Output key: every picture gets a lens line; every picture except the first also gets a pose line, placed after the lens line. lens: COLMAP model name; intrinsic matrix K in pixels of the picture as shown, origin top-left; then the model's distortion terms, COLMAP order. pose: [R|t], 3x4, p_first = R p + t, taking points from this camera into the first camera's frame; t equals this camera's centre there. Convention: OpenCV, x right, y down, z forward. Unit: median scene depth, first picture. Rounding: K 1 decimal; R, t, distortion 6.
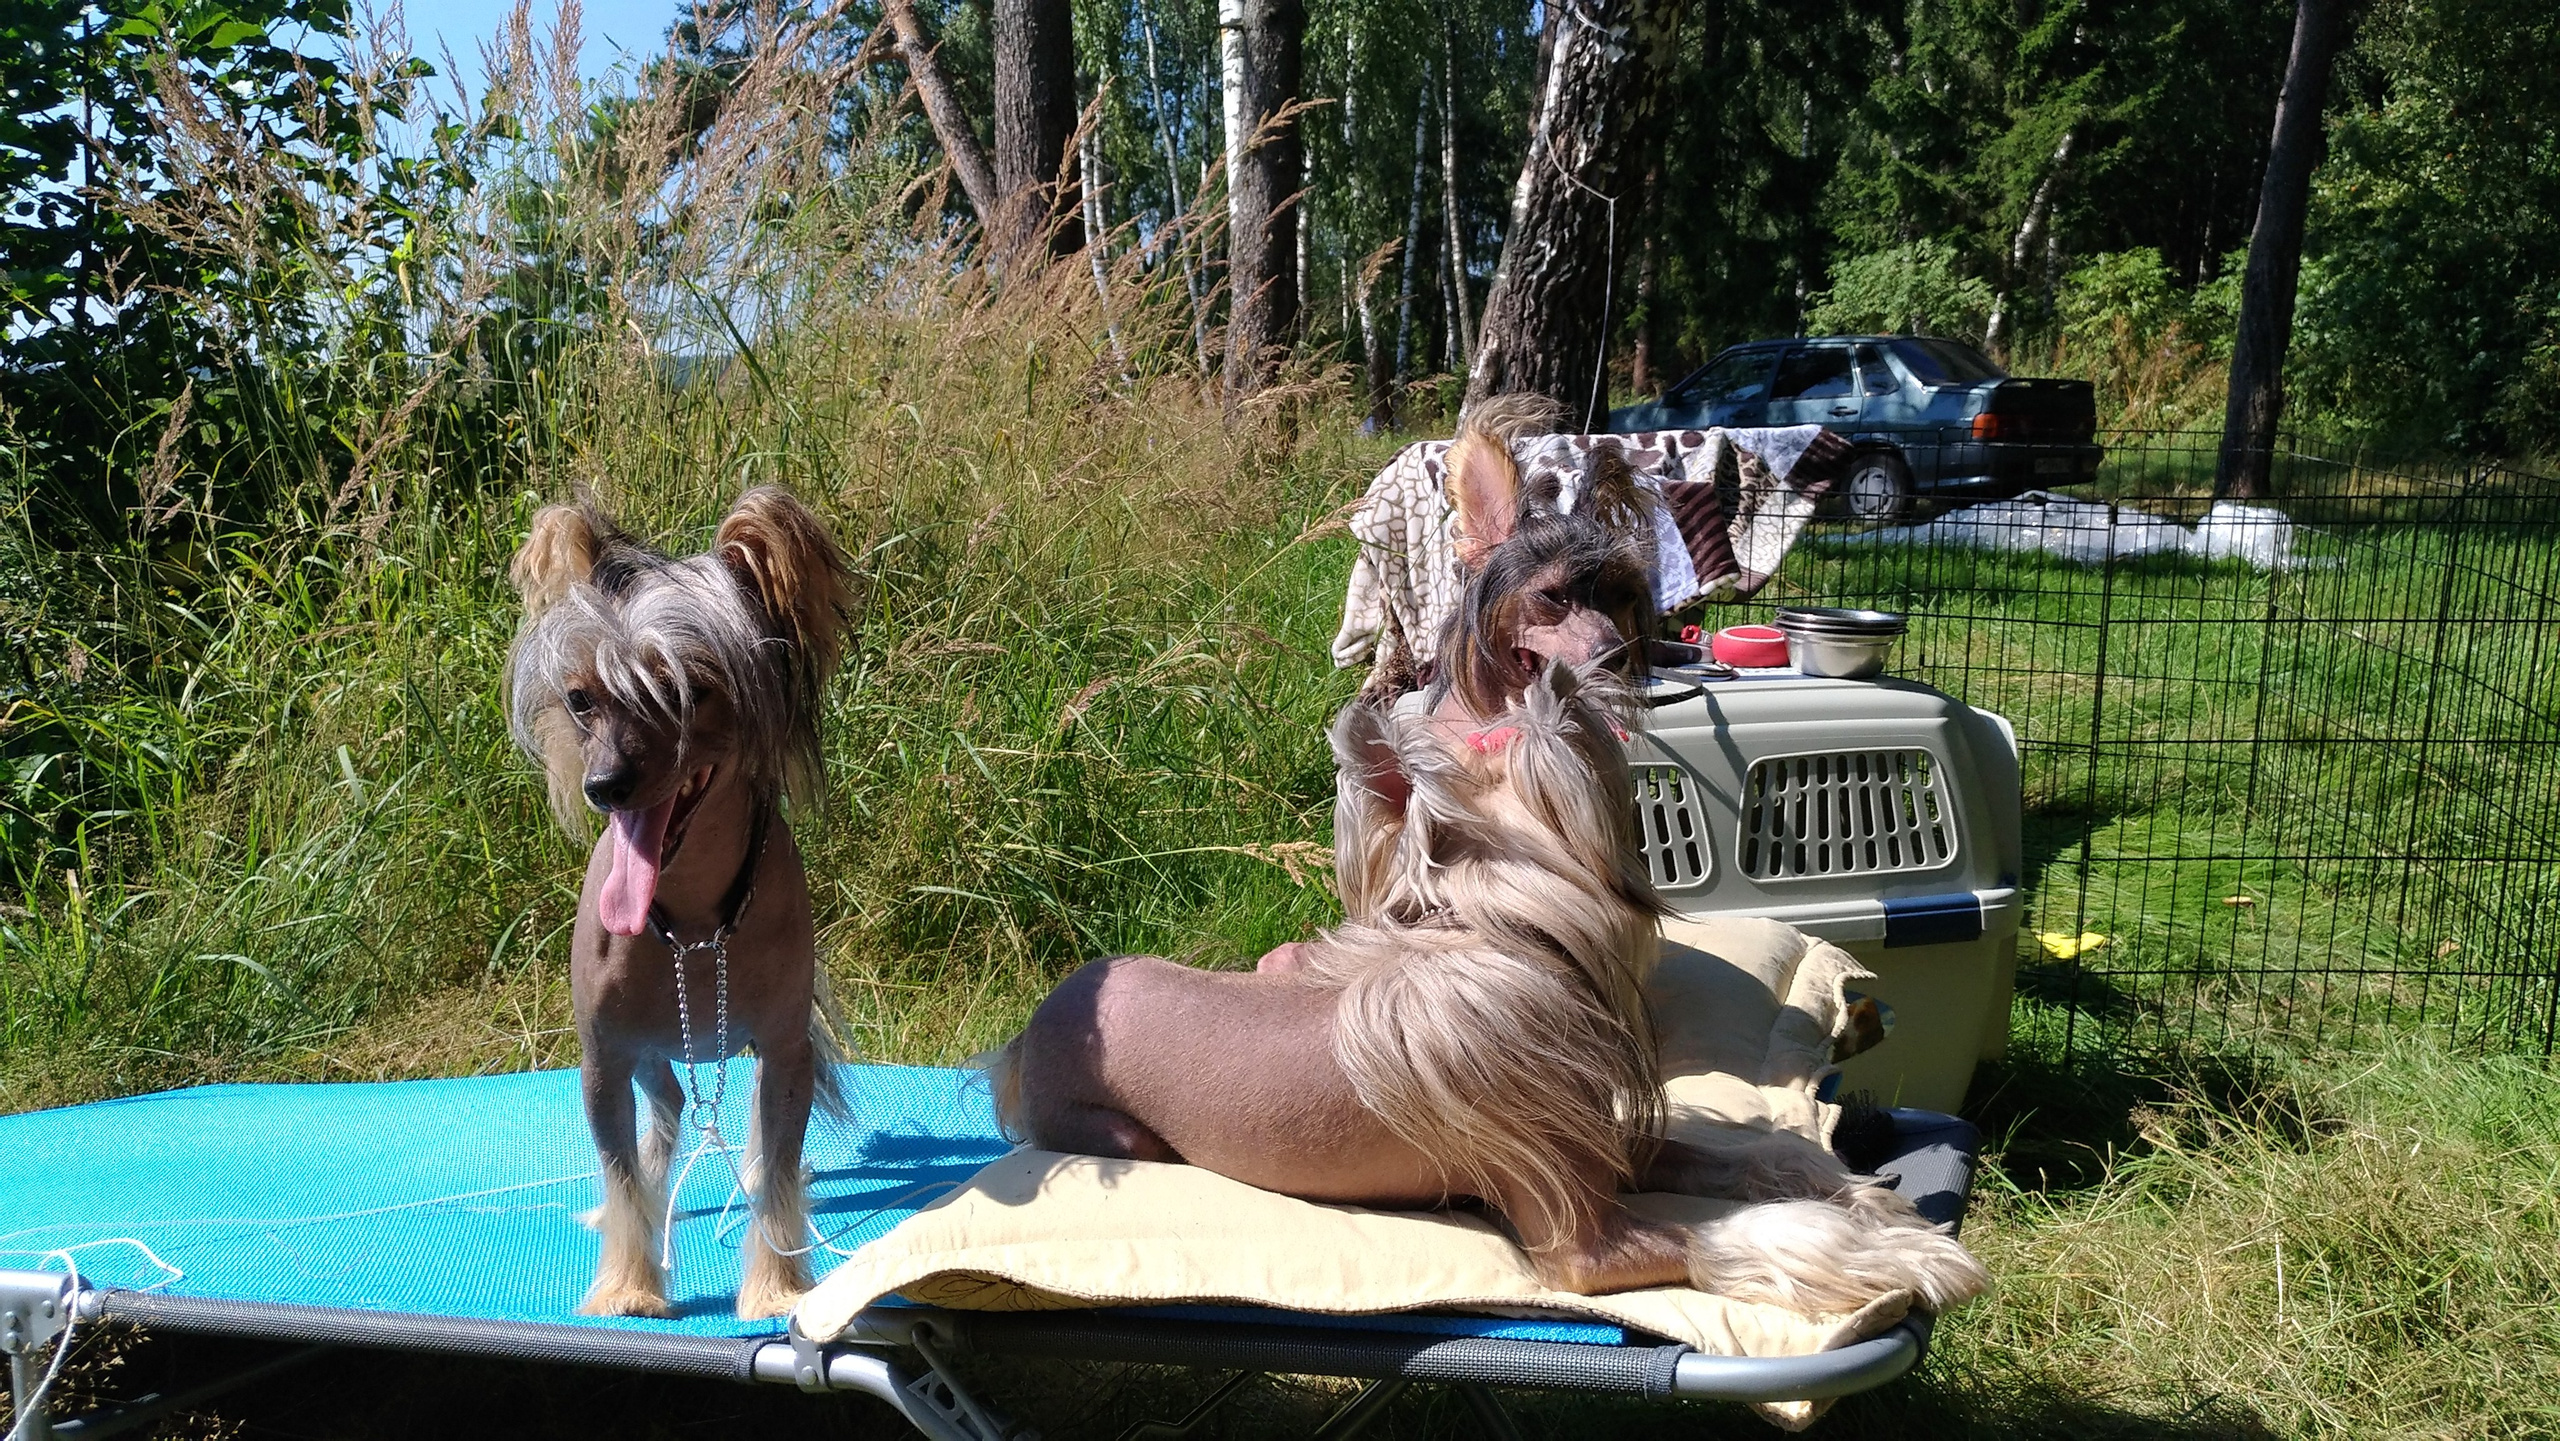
lens RADIAL K [[2067.4, 0, 1290.4], [0, 2067.4, 764.4], [0, 0, 1]] dist [-0.016029, 0.051377]
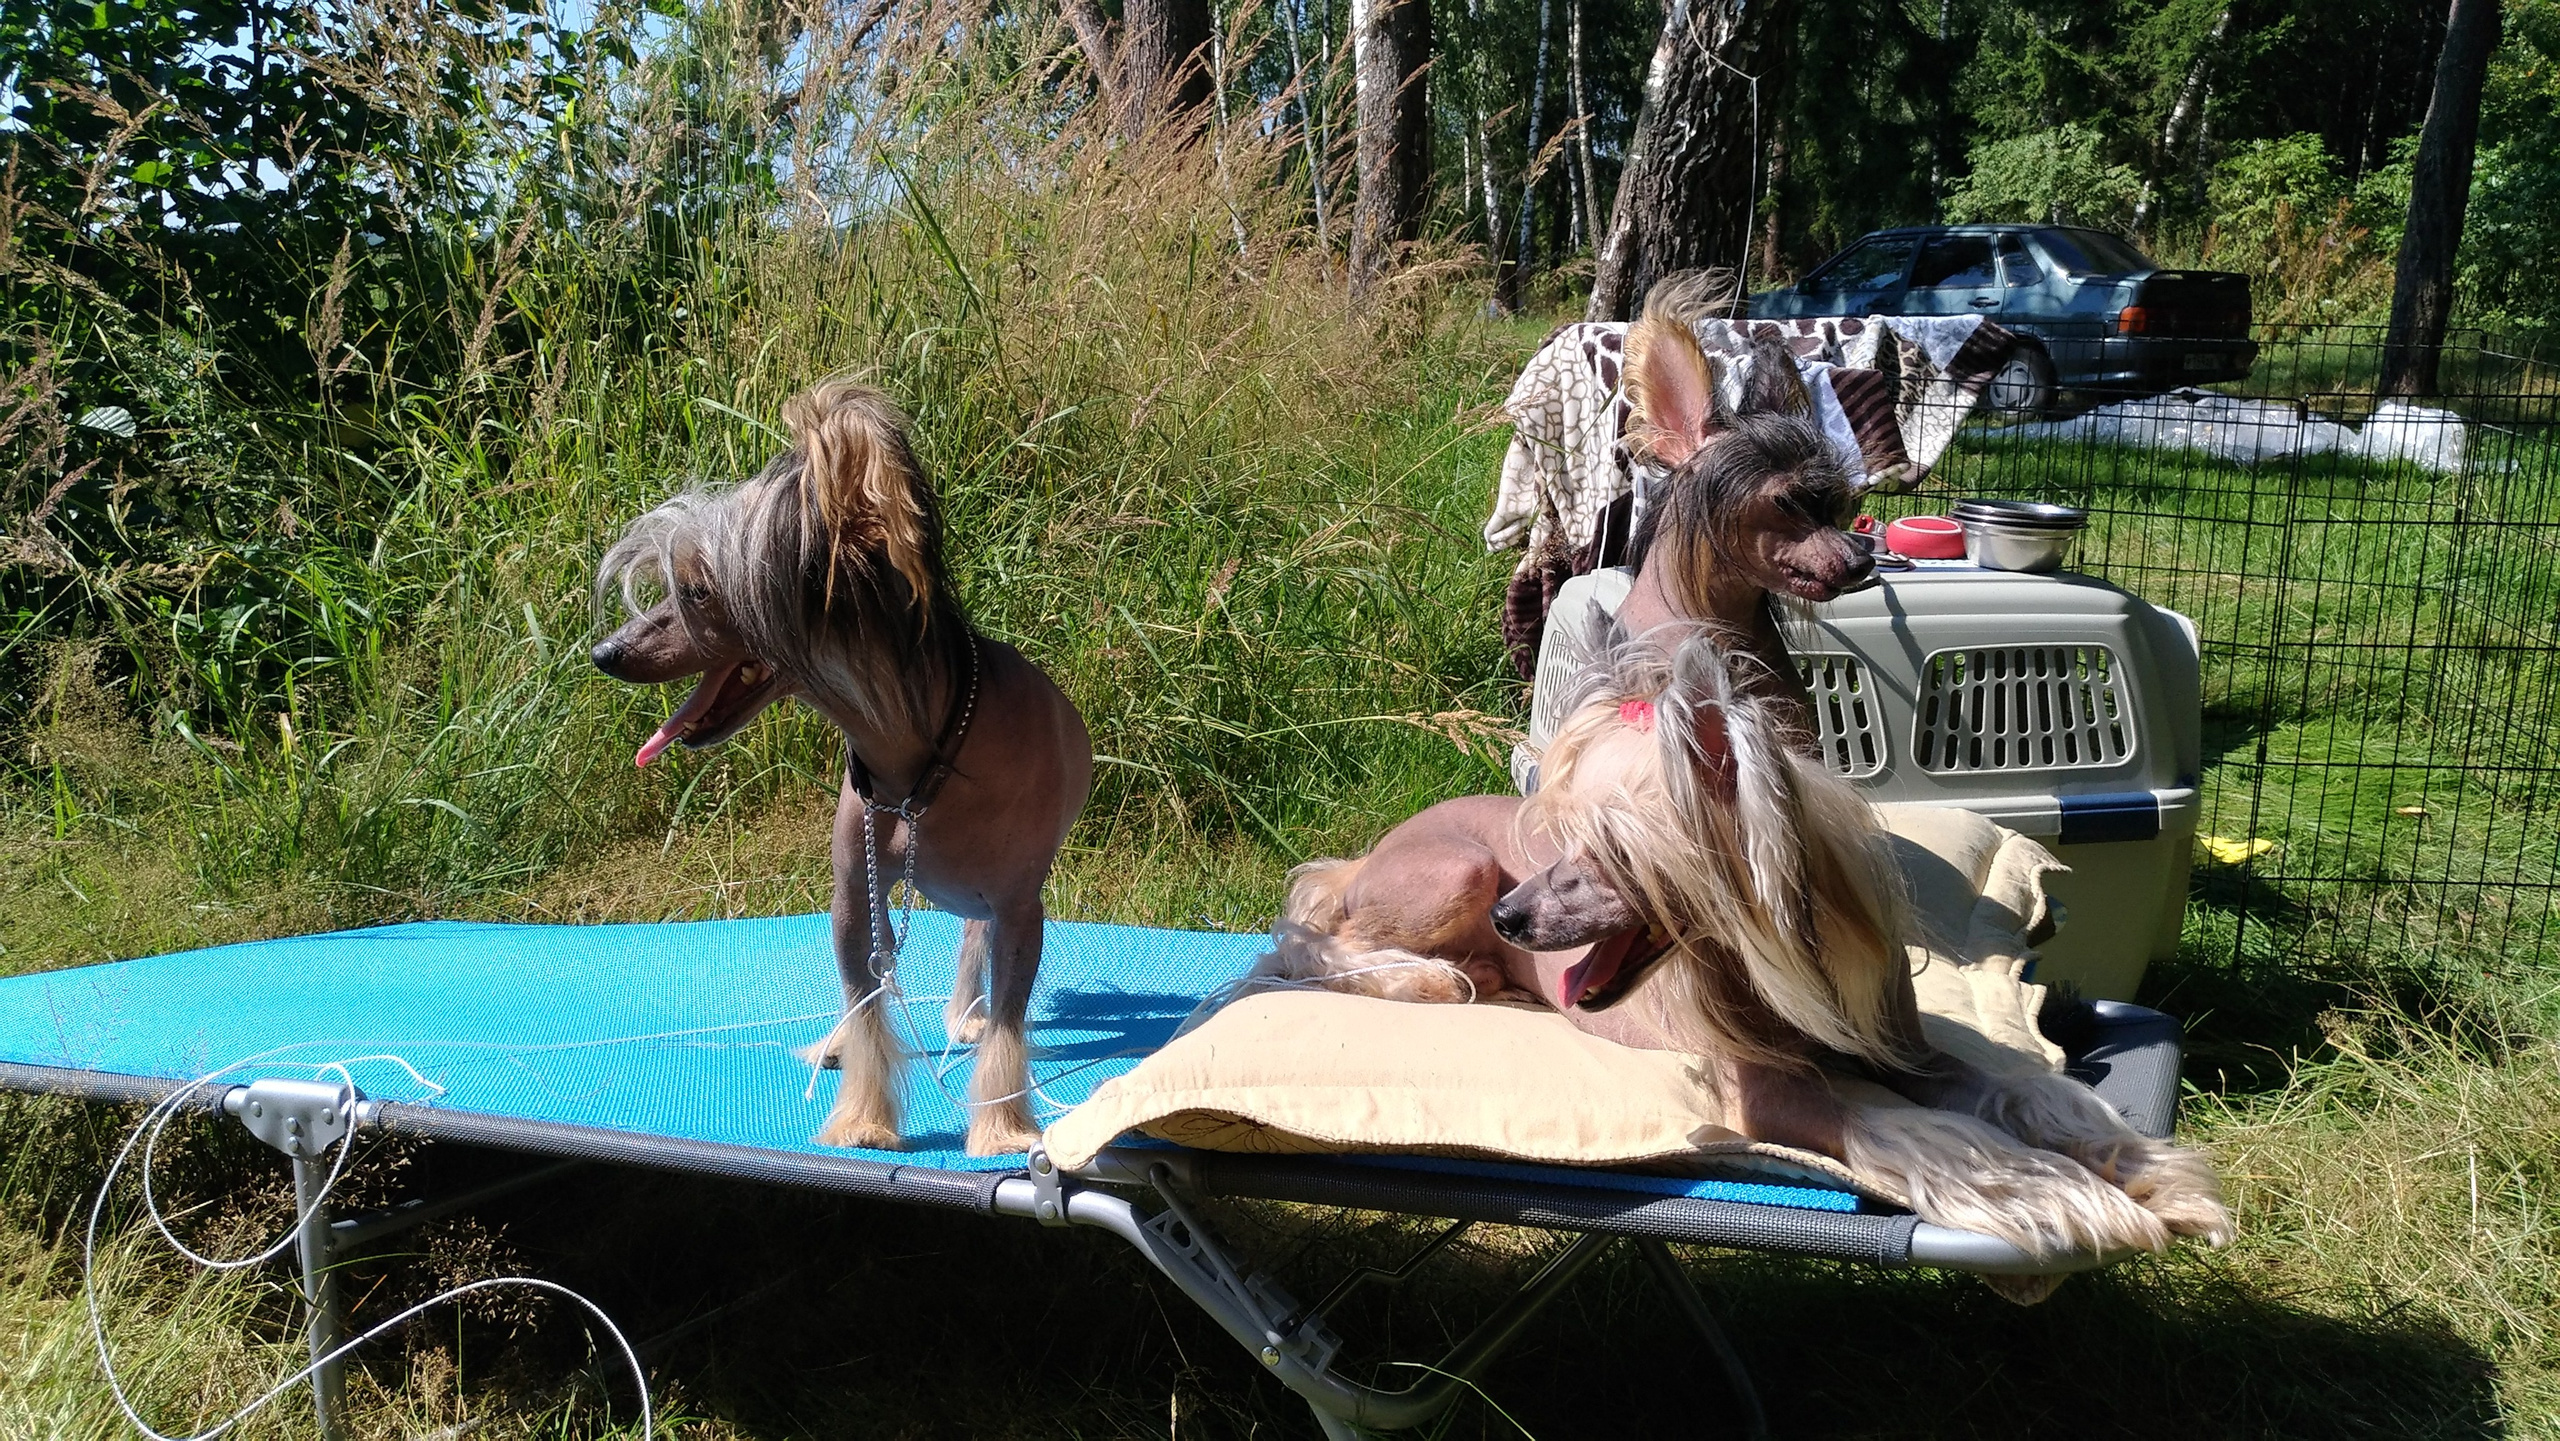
lens RADIAL K [[2067.4, 0, 1254.1], [0, 2067.4, 732.1], [0, 0, 1]] dist [-0.016029, 0.051377]
pose [[0.997465, 0.030159, -0.064444, -0.023250], [-0.027484, 0.998740, 0.042000, 0.002391], [0.065630, -0.040123, 0.997037, -0.009177]]
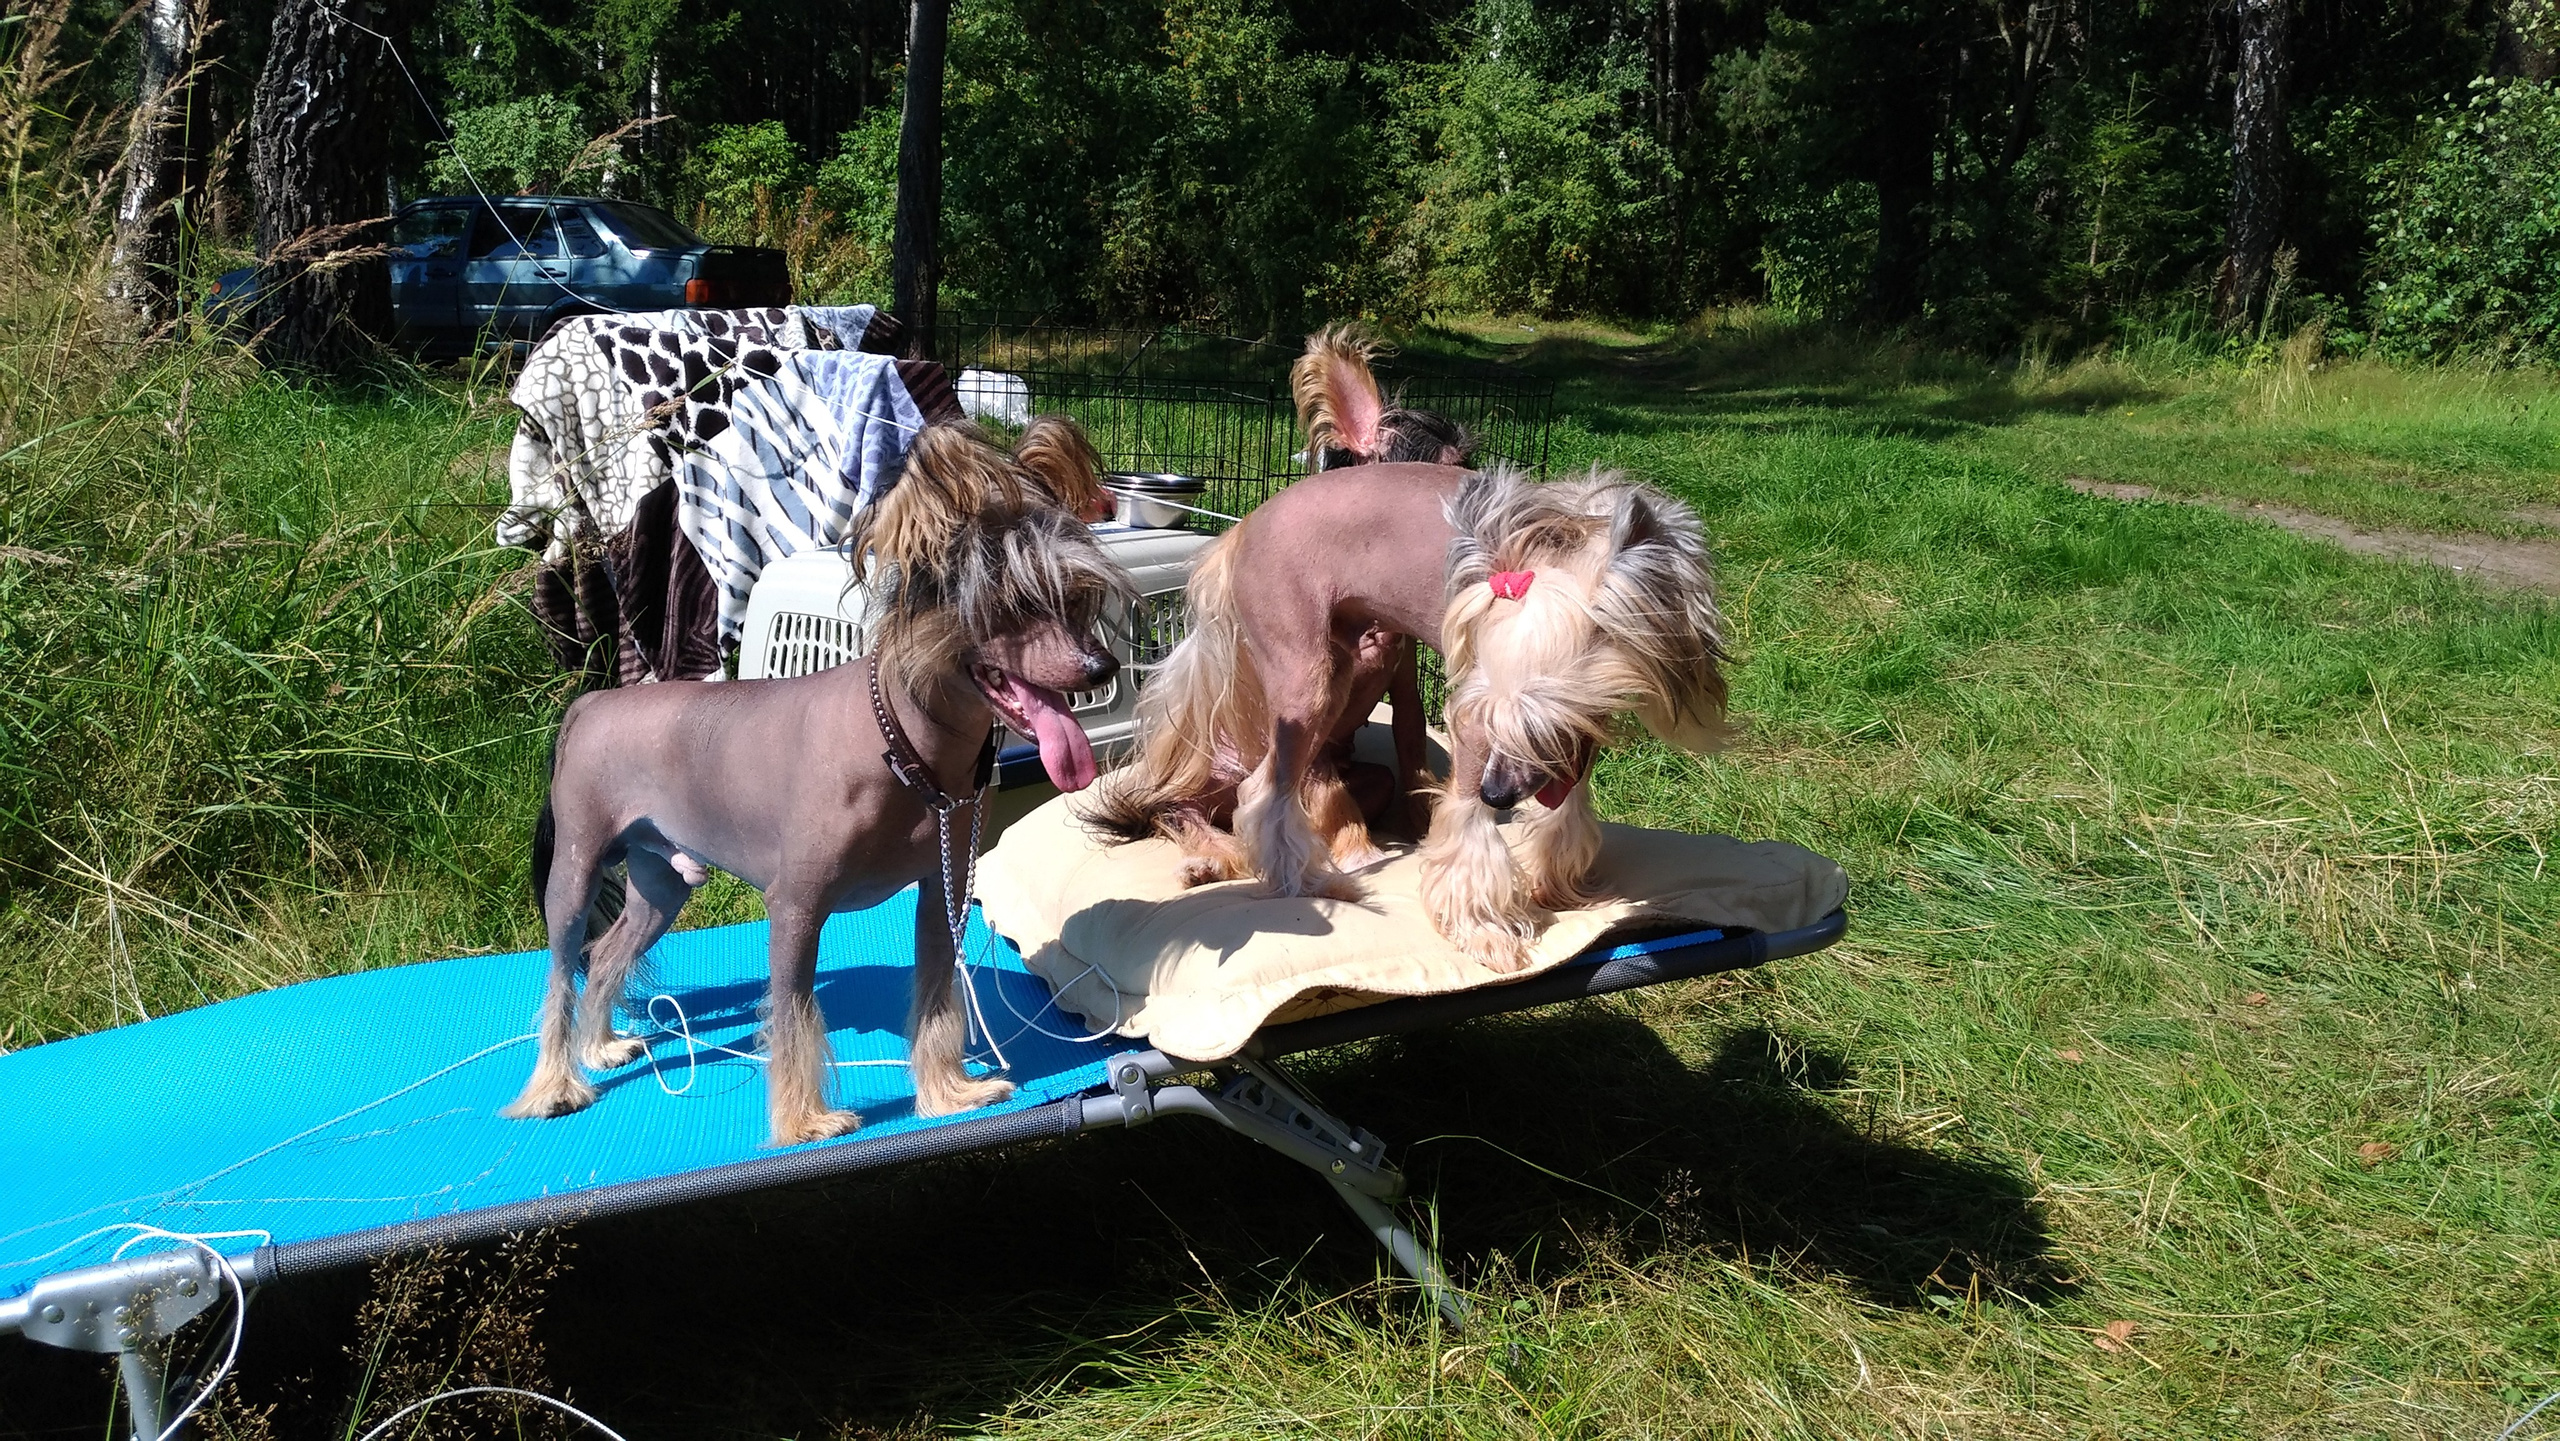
lens RADIAL K [[2067.4, 0, 1312.0], [0, 2067.4, 731.4], [0, 0, 1]] dist [-0.016029, 0.051377]
pose [[0.783273, -0.104023, 0.612914, -0.290337], [0.072724, 0.994464, 0.075841, -0.005994], [-0.617410, -0.014830, 0.786502, -0.010264]]
